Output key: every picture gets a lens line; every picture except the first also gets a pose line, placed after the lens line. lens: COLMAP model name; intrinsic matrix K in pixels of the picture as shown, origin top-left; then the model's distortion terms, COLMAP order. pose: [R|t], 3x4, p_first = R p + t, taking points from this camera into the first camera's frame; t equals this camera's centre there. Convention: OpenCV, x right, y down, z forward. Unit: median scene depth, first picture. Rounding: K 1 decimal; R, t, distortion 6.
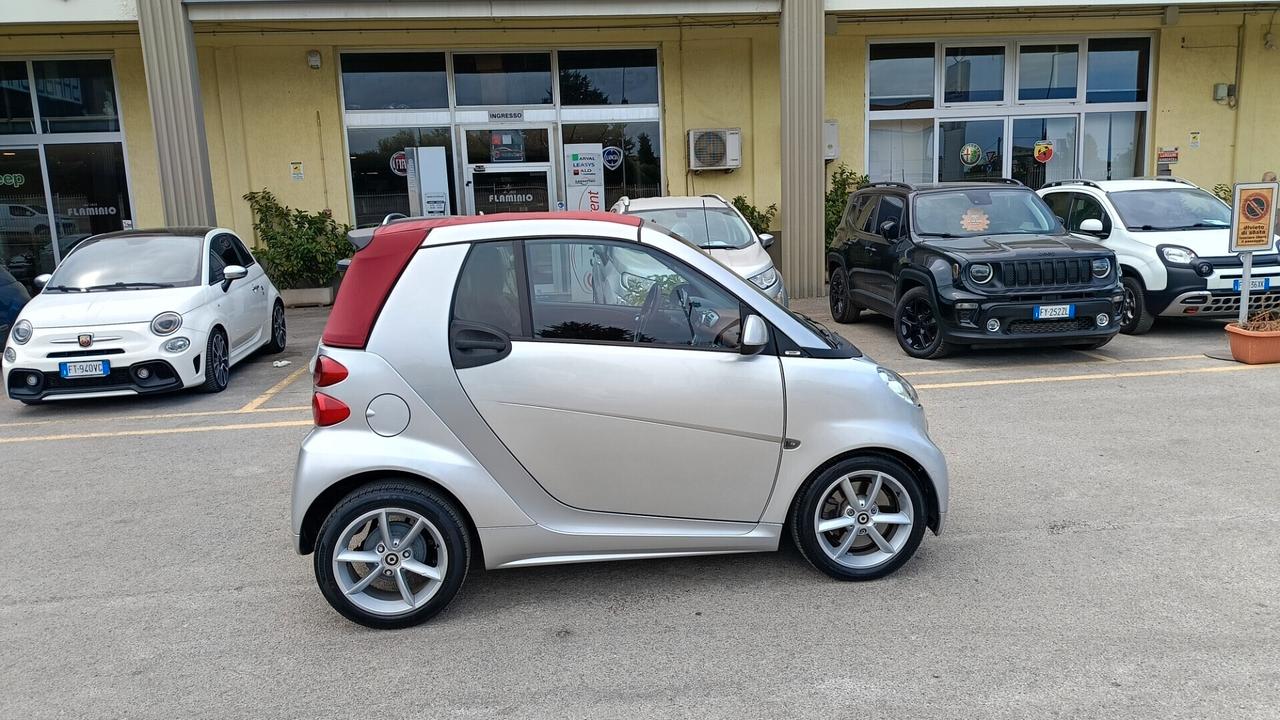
lens RADIAL K [[927.5, 0, 640.0], [0, 927.5, 360.0], [0, 0, 1]] dist [0.068224, -0.083009]
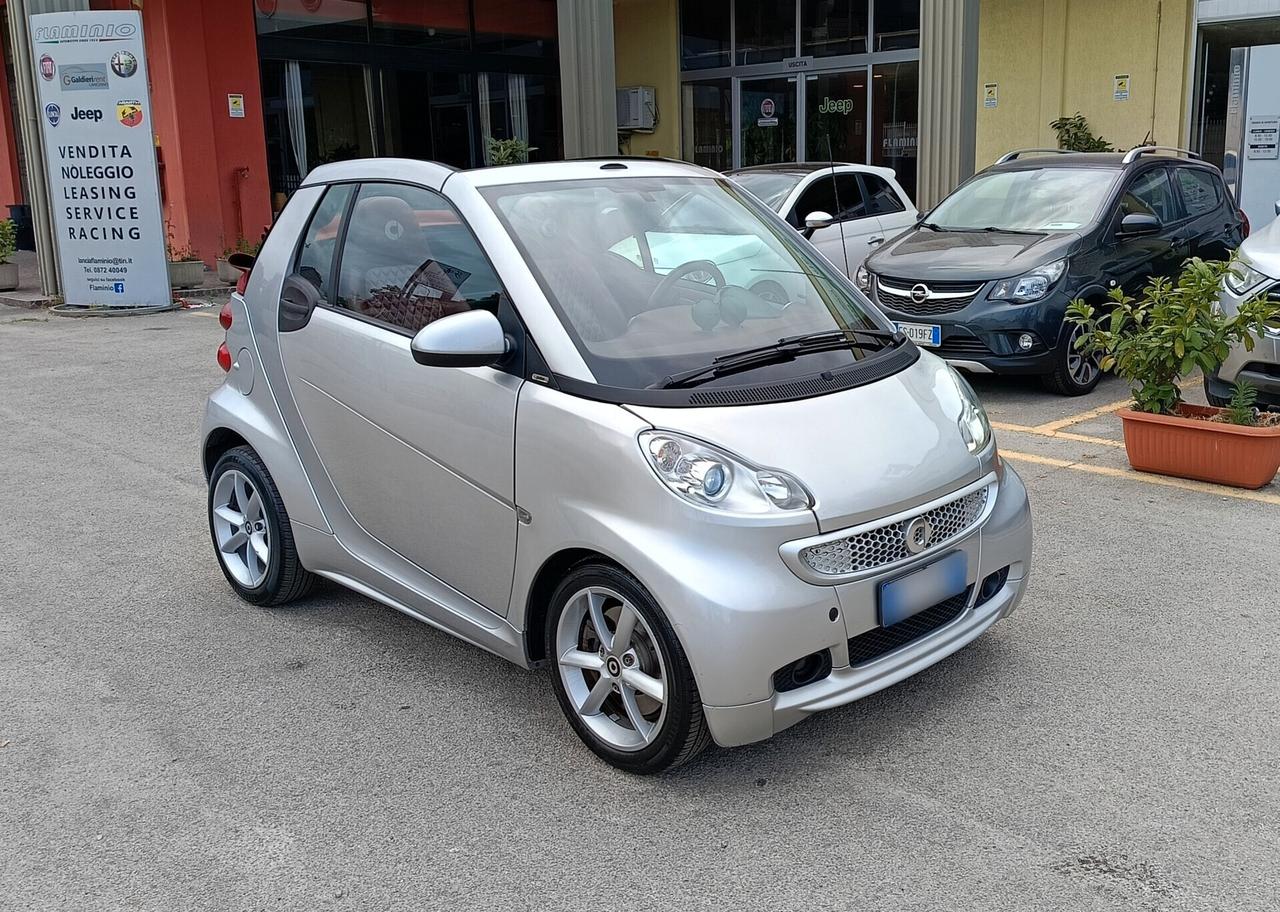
lens RADIAL K [[1222.4, 0, 707.3], [0, 1222.4, 433.4], [0, 0, 1]] dist [0.148360, -0.300329]
pose [[0.620514, 0.192347, -0.760240, 0.378064], [-0.136315, 0.981150, 0.136978, -0.043596], [0.772257, 0.018636, 0.635037, 0.233615]]
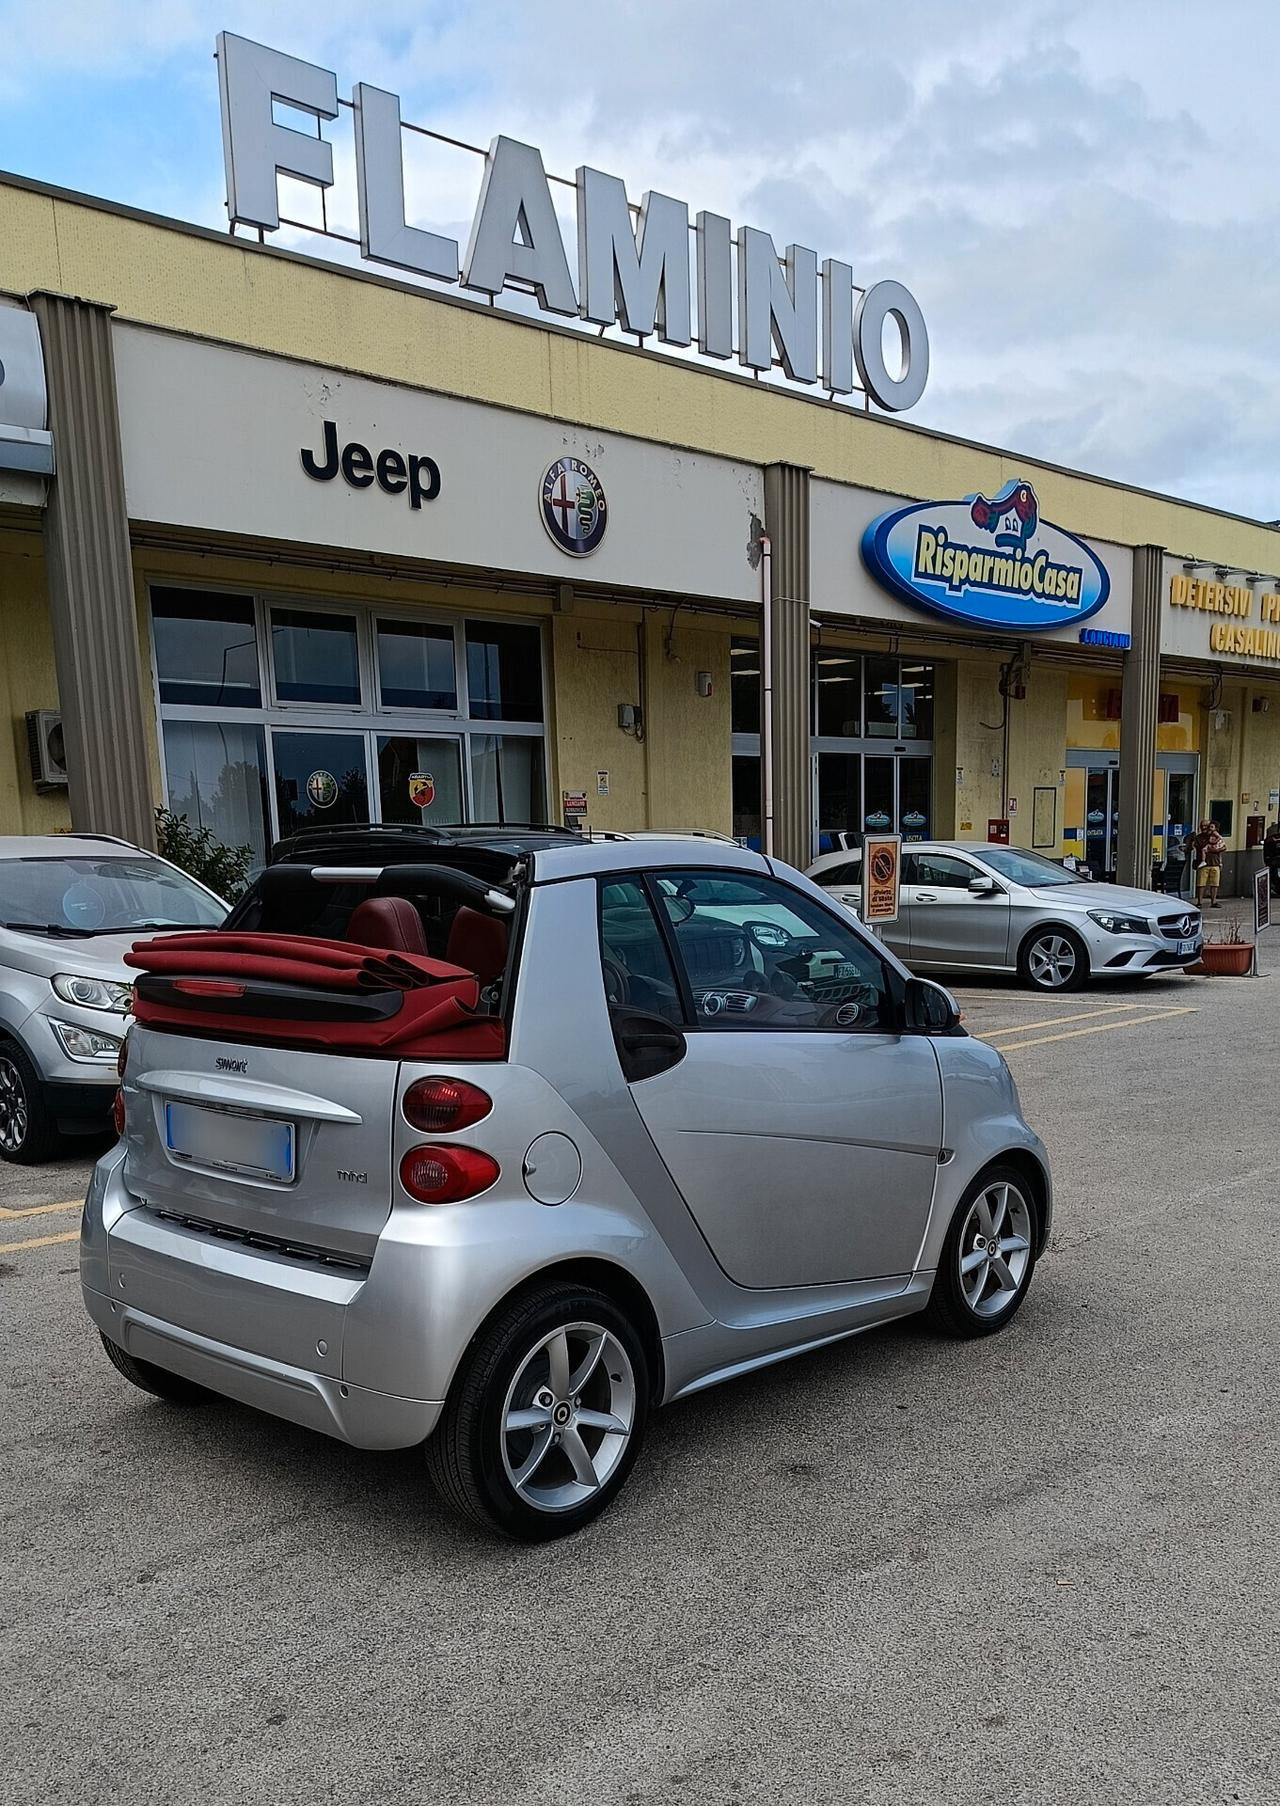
lens RADIAL K [[1639.3, 0, 661.6], [0, 1639.3, 1147.4], [0, 0, 1]] dist [0.144433, -0.263324]
pose [[0.760912, -0.100375, 0.641045, -0.353930], [0.106008, 0.993919, 0.029797, 0.009219], [-0.640137, 0.045283, 0.766925, 0.064814]]
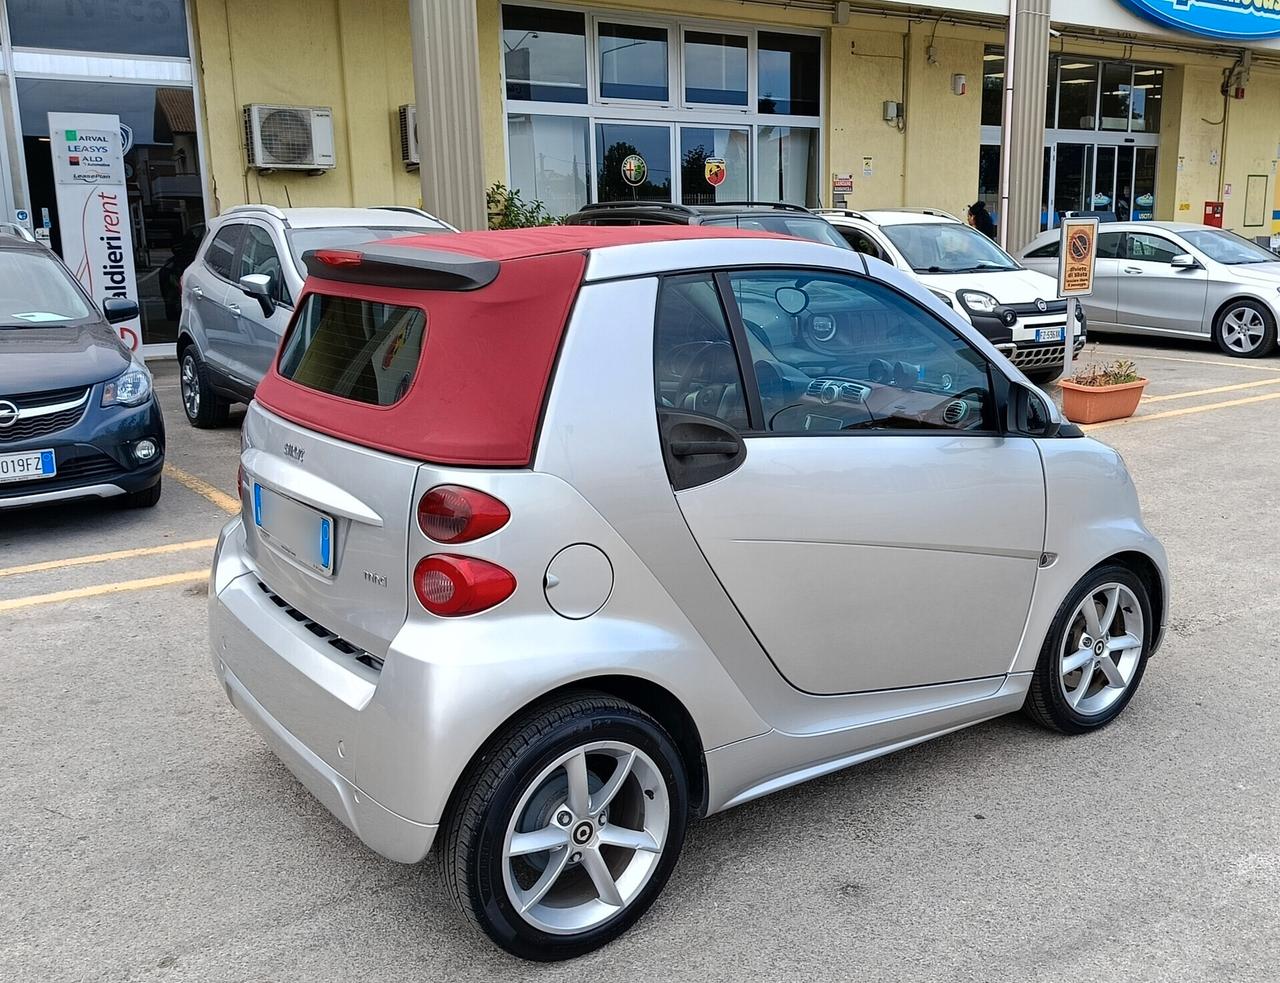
lens RADIAL K [[1278.4, 0, 739.2], [0, 1278.4, 485.1], [0, 0, 1]] dist [0.088364, -0.127273]
pose [[0.853239, -0.075616, 0.516010, -0.234490], [0.061395, 0.997117, 0.044599, -0.011015], [-0.517894, -0.006374, 0.855421, 0.115202]]
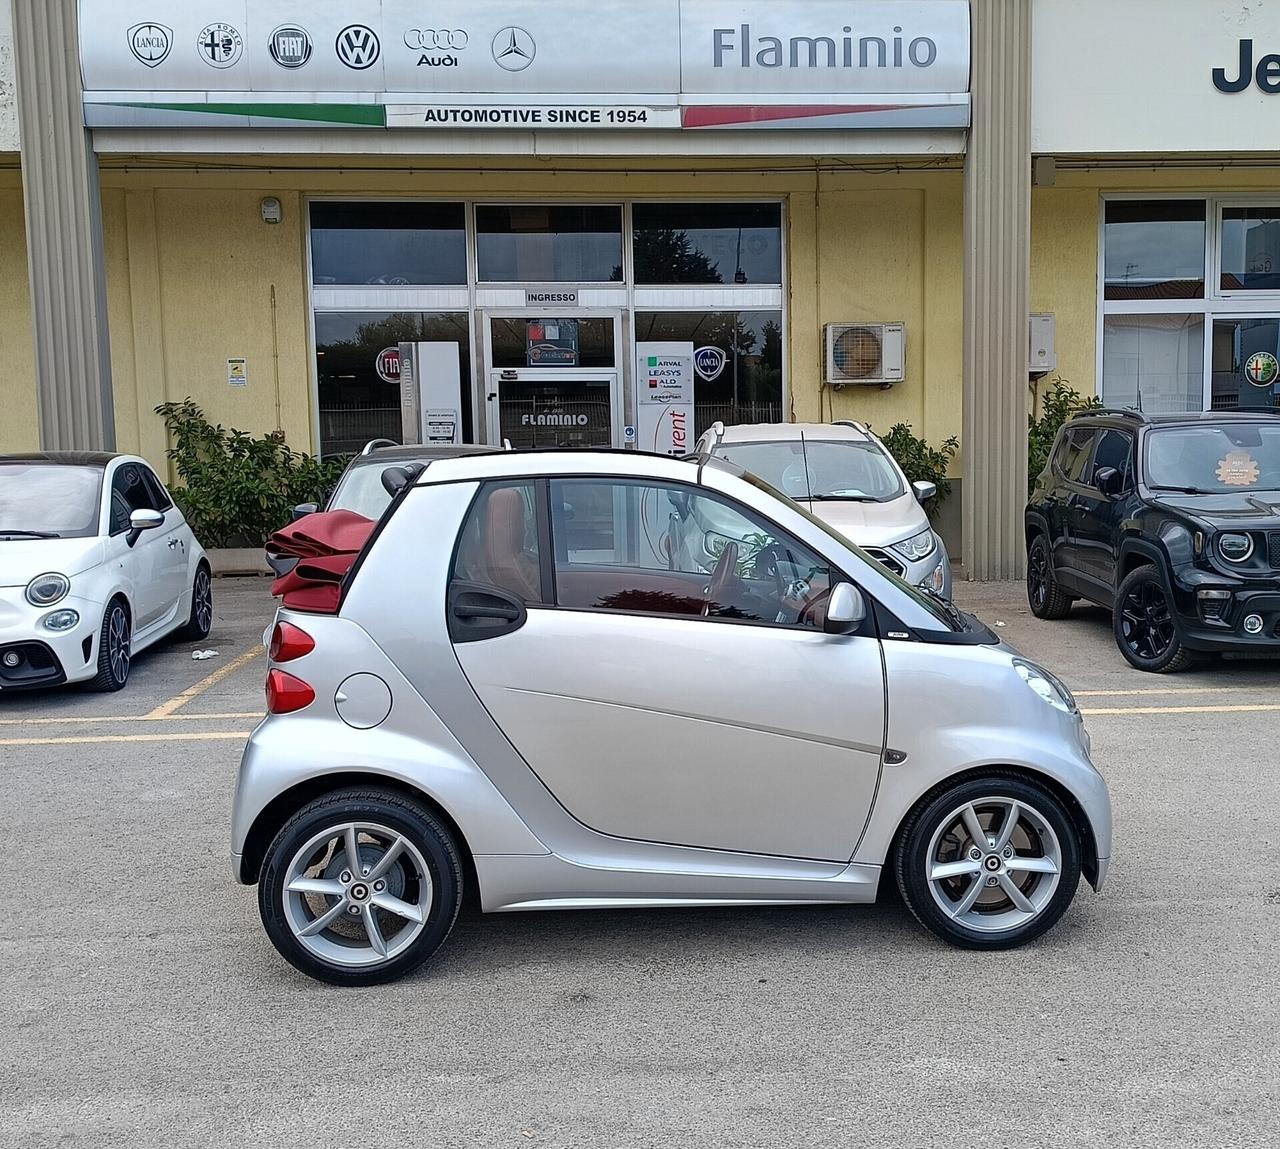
lens RADIAL K [[1502.5, 0, 708.3], [0, 1502.5, 573.2], [0, 0, 1]] dist [0.108546, -0.160773]
pose [[0.998961, 0.026088, -0.037368, 0.023195], [-0.028713, 0.997024, -0.071539, 0.014421], [0.035390, 0.072538, 0.996738, -0.096798]]
